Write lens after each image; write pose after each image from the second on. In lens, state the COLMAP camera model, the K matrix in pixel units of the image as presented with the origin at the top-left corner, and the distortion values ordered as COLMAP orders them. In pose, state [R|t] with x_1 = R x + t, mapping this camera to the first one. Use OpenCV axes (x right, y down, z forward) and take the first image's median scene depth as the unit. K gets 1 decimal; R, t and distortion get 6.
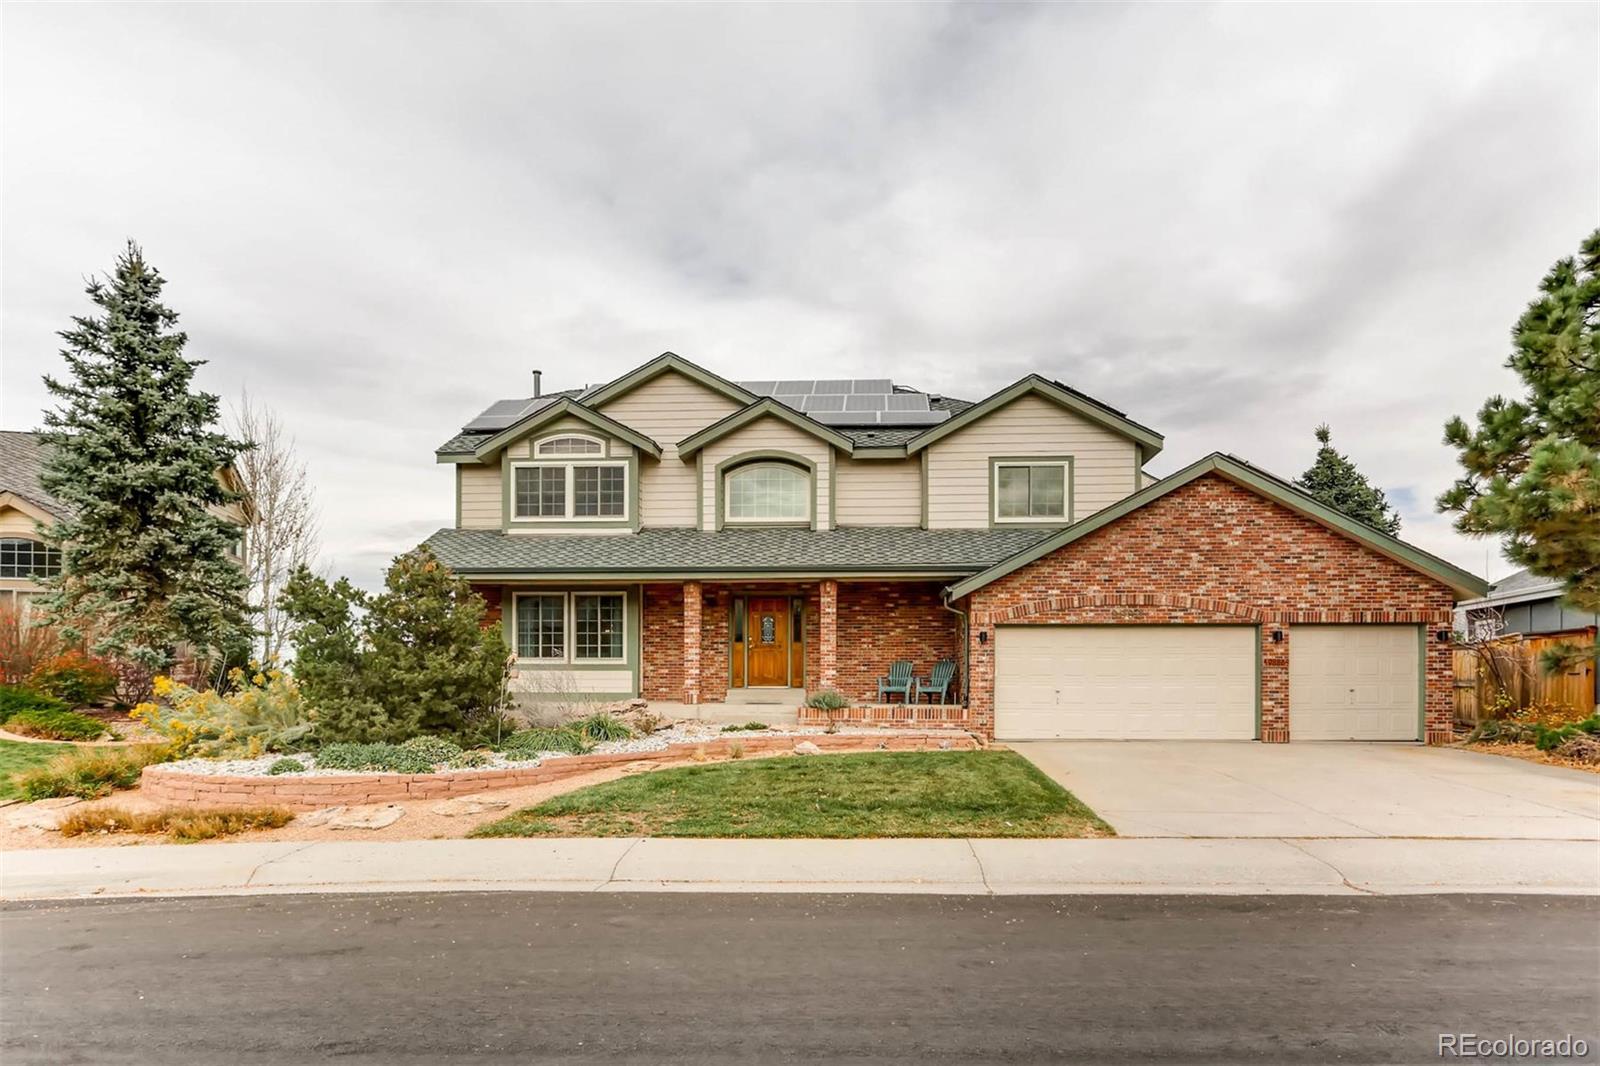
lens RADIAL K [[698.2, 0, 800.0], [0, 698.2, 533.0], [0, 0, 1]] dist [0.000174, -0.000002]
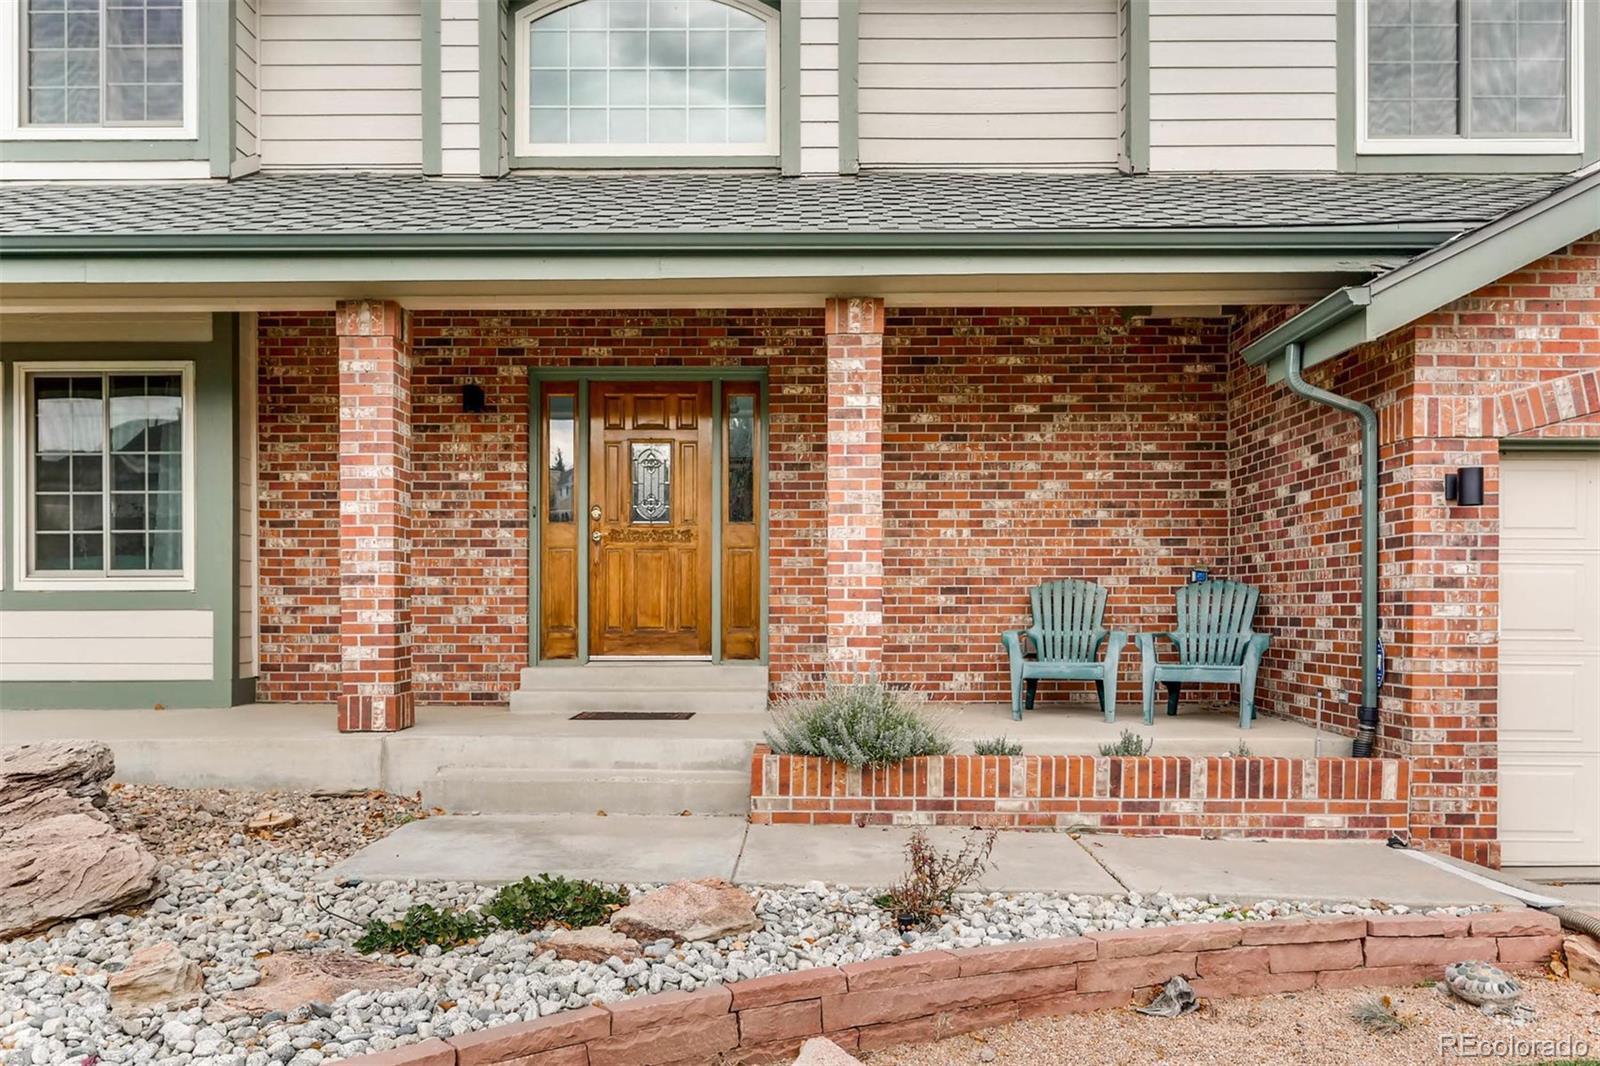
lens RADIAL K [[1211.1, 0, 800.0], [0, 1211.1, 533.0], [0, 0, 1]] dist [0.064872, 0.000125]
pose [[0.998518, 0.000576, 0.054420, -0.007864], [-0.008431, 0.989510, 0.144215, 0.088051], [-0.053766, -0.144460, 0.988049, 0.484658]]
